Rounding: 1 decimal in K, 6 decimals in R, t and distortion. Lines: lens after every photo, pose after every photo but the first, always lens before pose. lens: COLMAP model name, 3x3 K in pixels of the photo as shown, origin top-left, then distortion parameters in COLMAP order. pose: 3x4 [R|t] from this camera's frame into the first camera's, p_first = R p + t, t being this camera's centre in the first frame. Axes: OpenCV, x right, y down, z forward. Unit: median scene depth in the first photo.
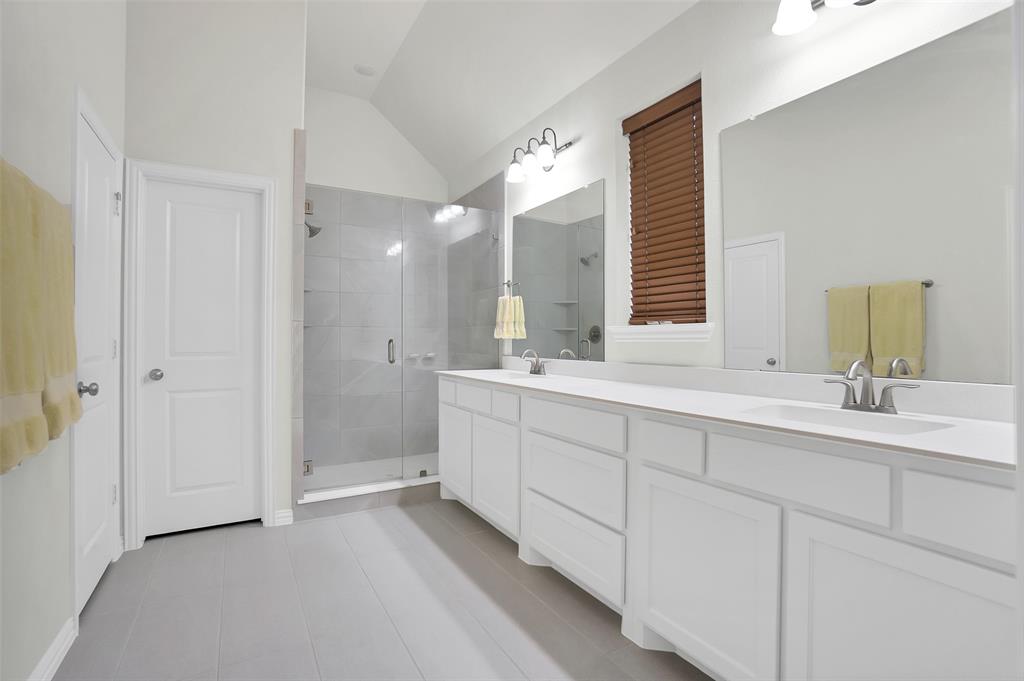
lens RADIAL K [[463.4, 0, 511.0], [0, 463.4, 339.4], [0, 0, 1]] dist [-0.050432, 0.010225]
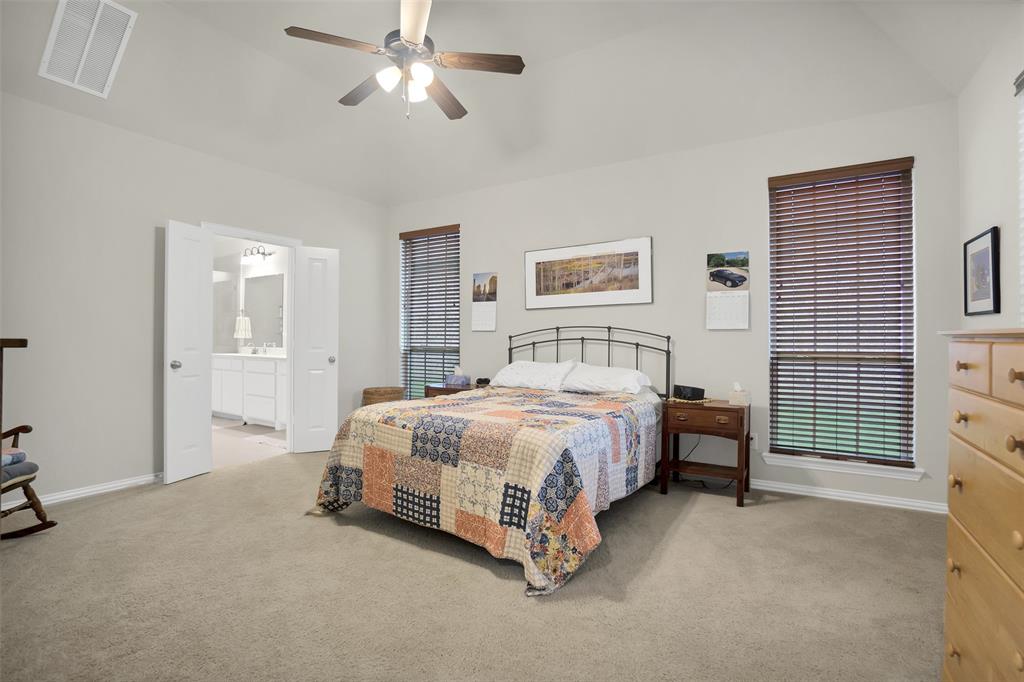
lens RADIAL K [[463.4, 0, 510.3], [0, 463.4, 341.1], [0, 0, 1]] dist [-0.050432, 0.010225]
pose [[0.884977, 0.007751, 0.465570, 0.106725], [-0.005420, 0.999965, -0.006344, 0.018898], [-0.465603, 0.003091, 0.884988, -1.333706]]
